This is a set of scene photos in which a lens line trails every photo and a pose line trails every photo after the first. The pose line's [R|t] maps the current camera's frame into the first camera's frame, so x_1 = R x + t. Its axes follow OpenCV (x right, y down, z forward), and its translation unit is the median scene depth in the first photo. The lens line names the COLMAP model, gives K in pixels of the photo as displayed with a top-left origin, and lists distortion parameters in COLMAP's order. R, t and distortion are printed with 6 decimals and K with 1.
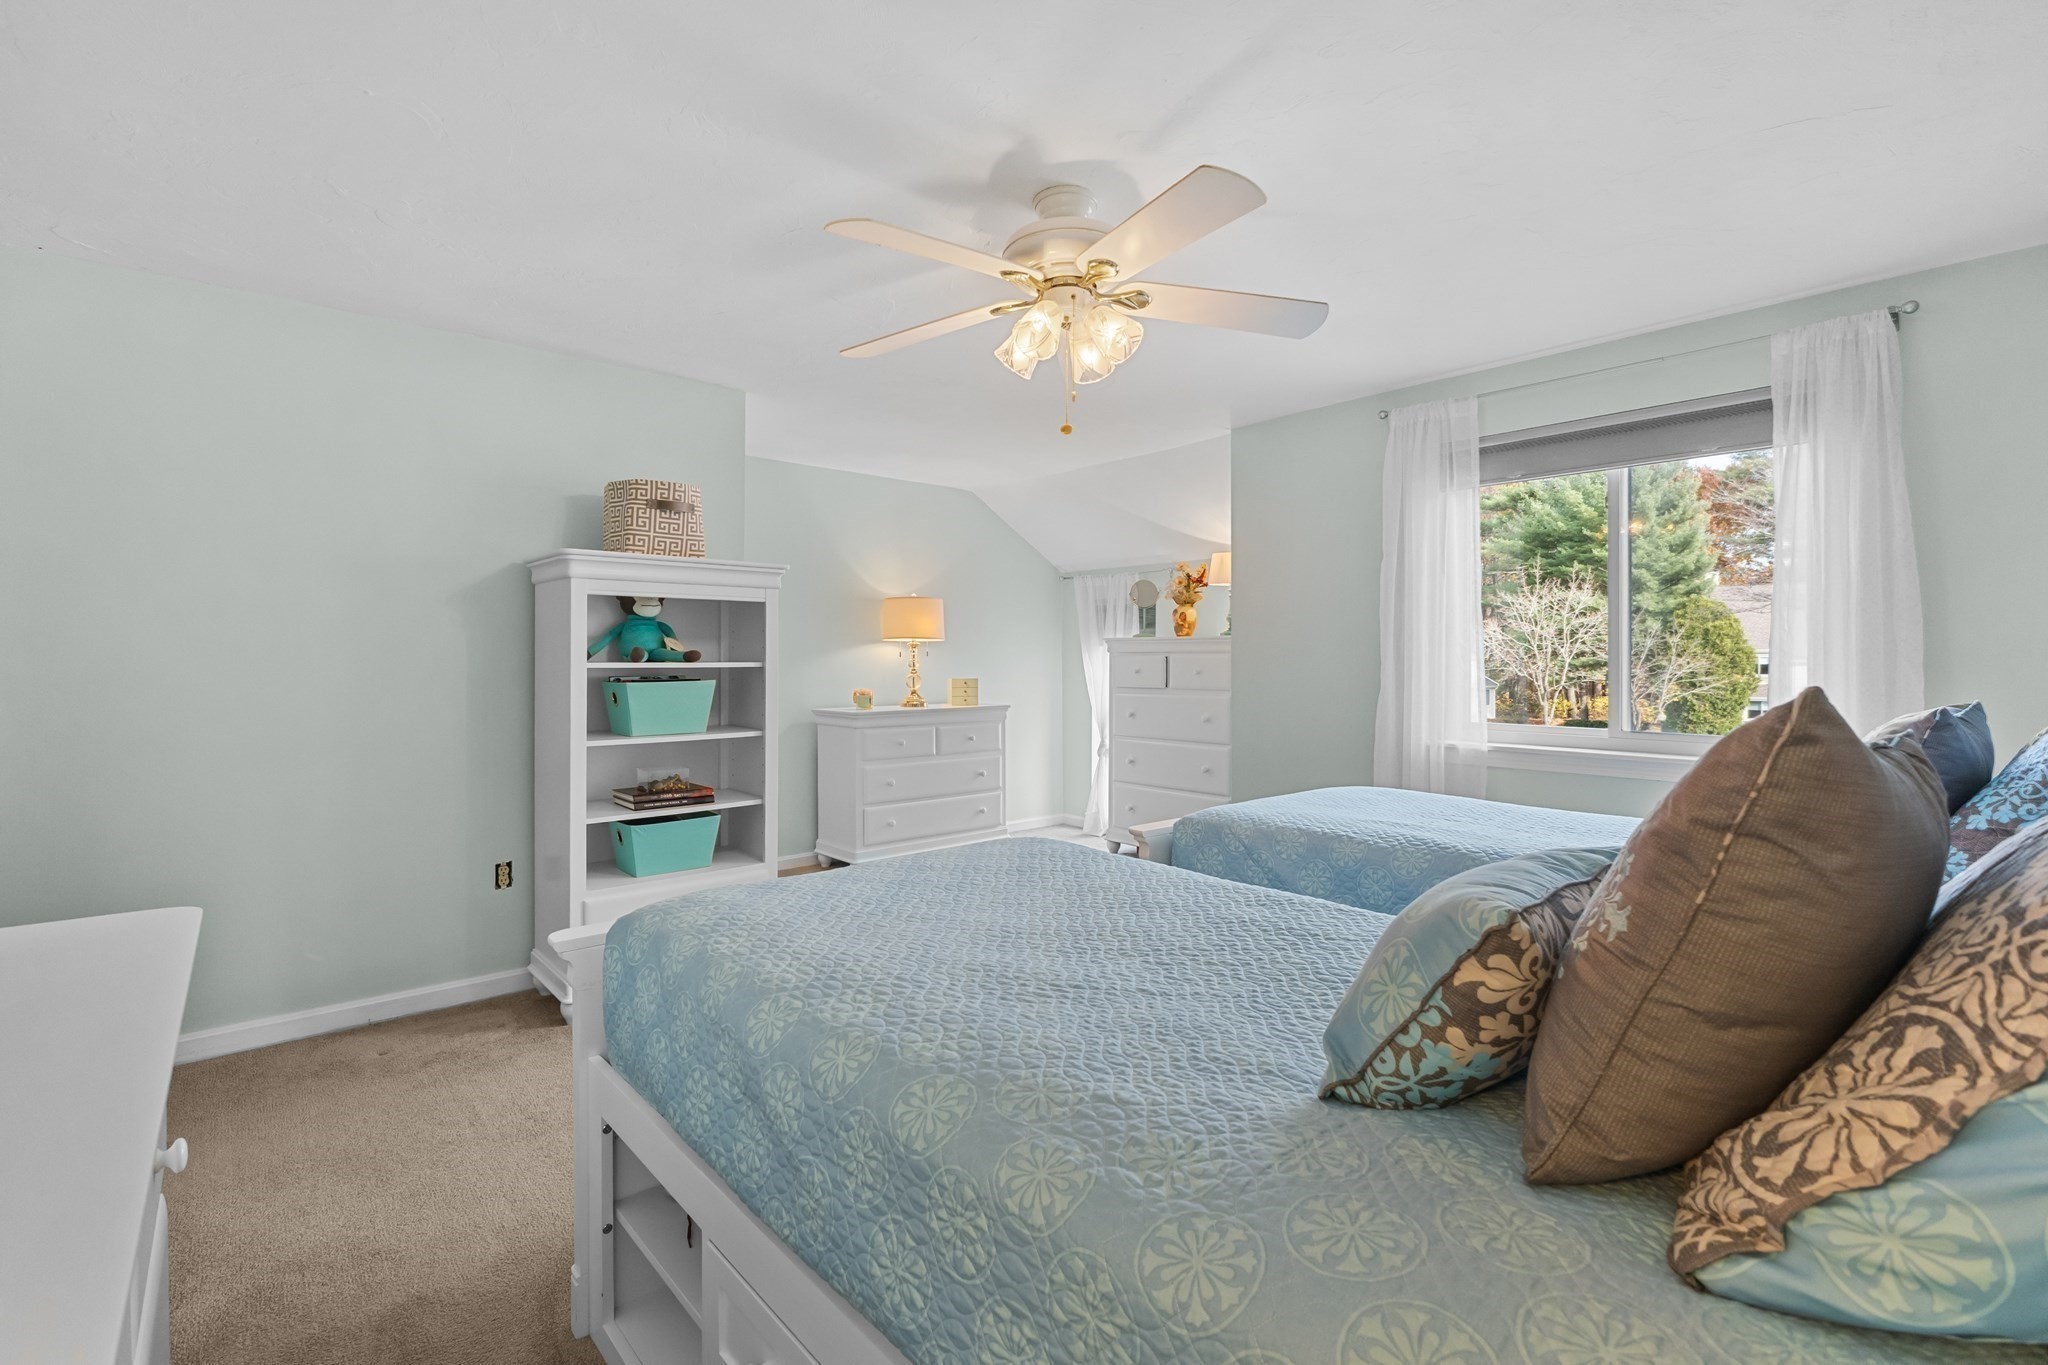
lens RADIAL K [[915.3, 0, 1027.1], [0, 915.3, 654.9], [0, 0, 1]] dist [0.000470, 0.000005]
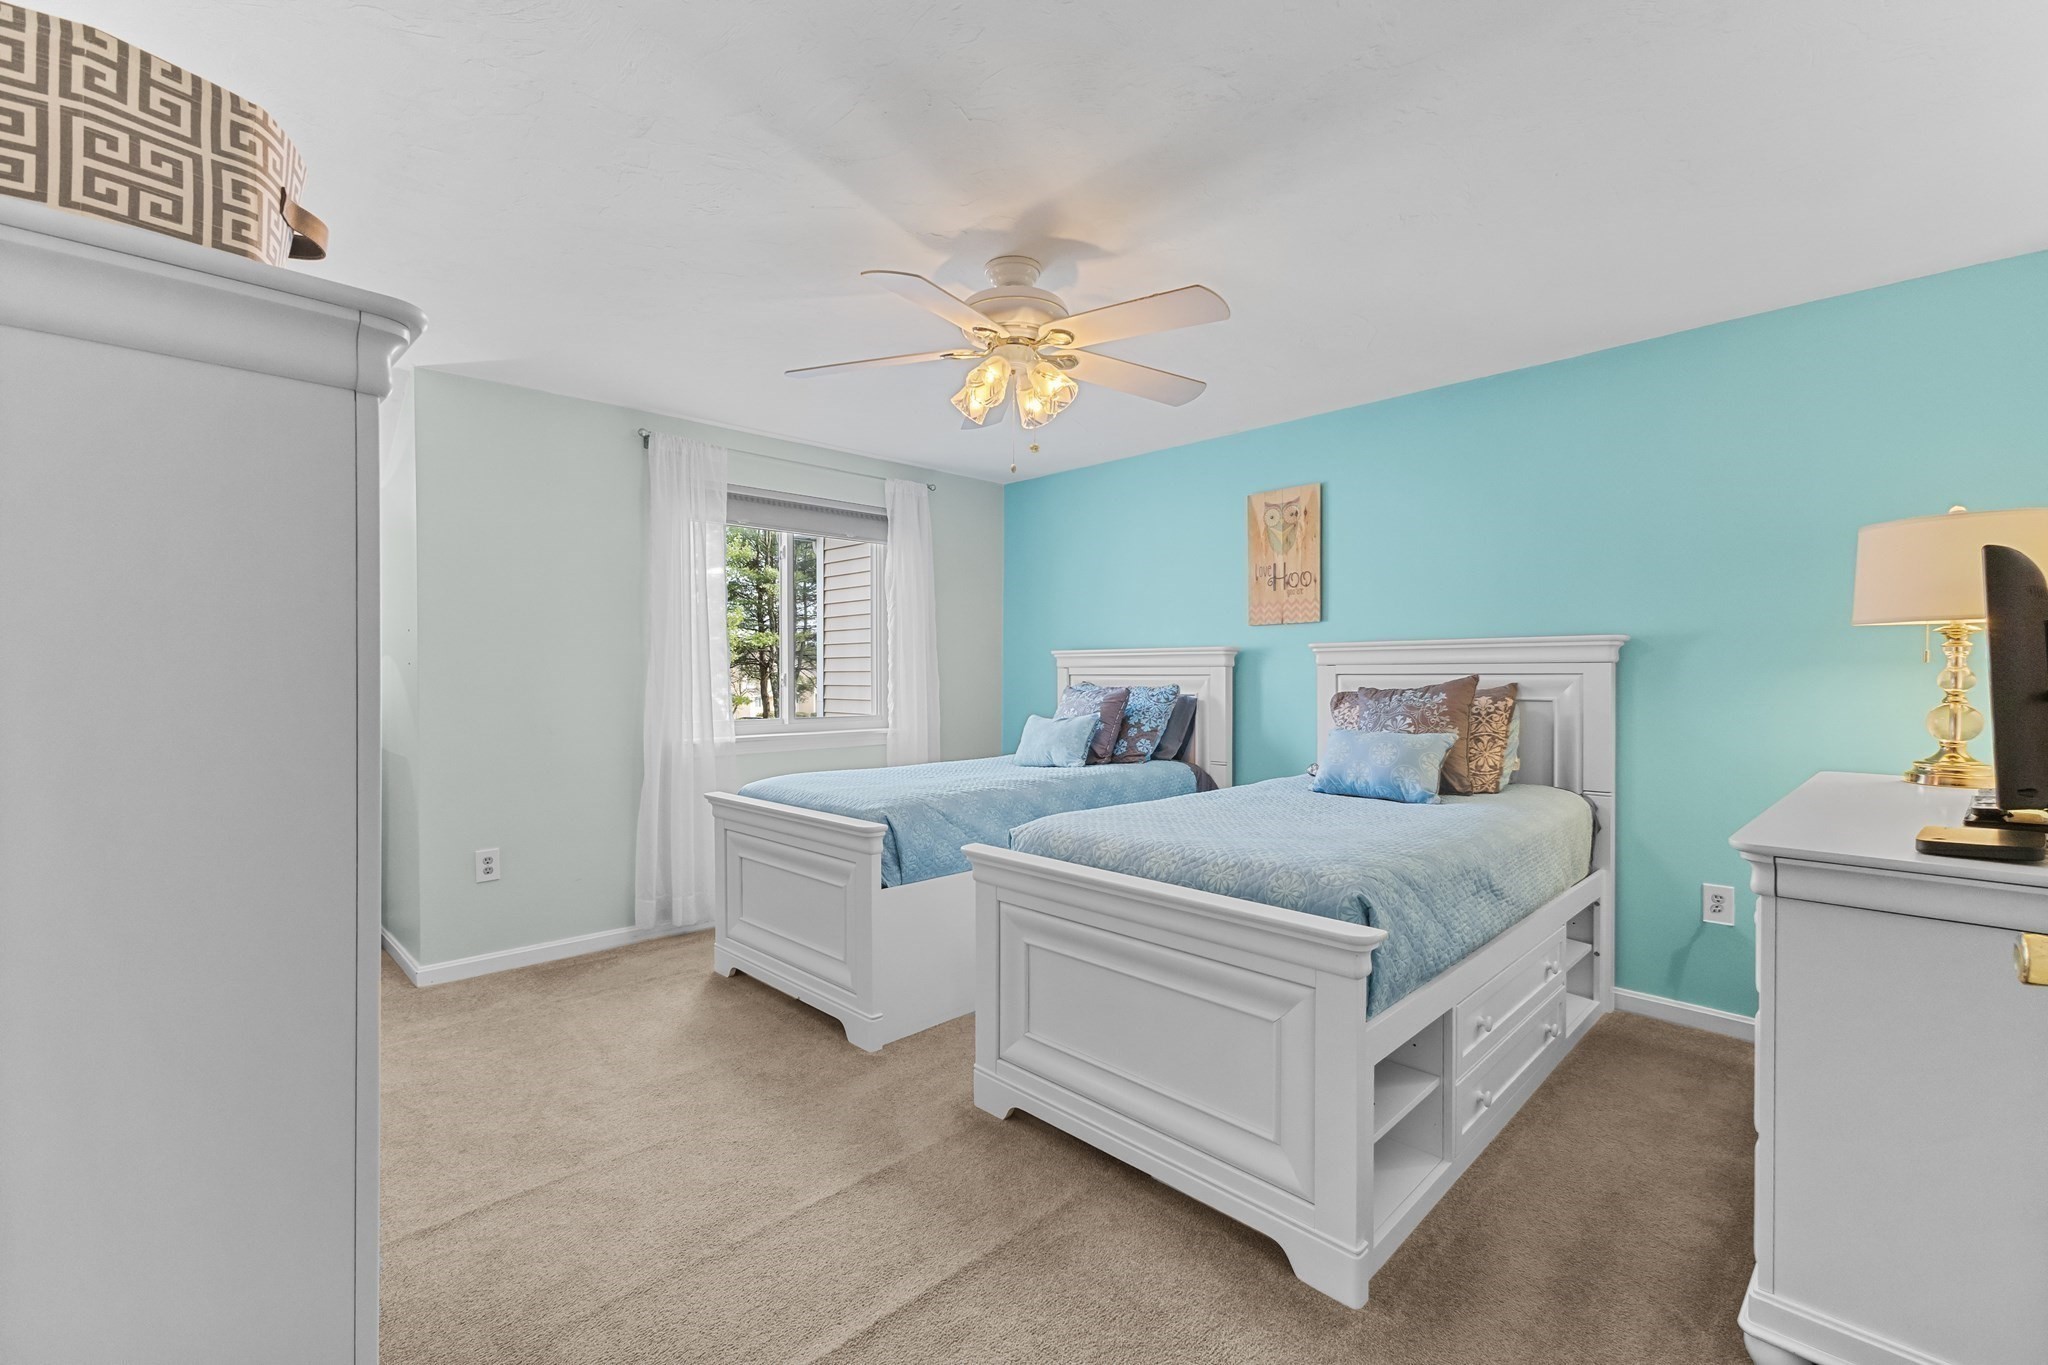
lens RADIAL K [[898.3, 0, 1016.6], [0, 898.3, 669.1], [0, 0, 1]] dist [0.020123, 0.000084]
pose [[-0.048405, 0.005167, 0.998814, -0.882411], [0.000354, 0.999987, -0.005156, 0.016744], [-0.998828, 0.000104, -0.048406, 0.842279]]
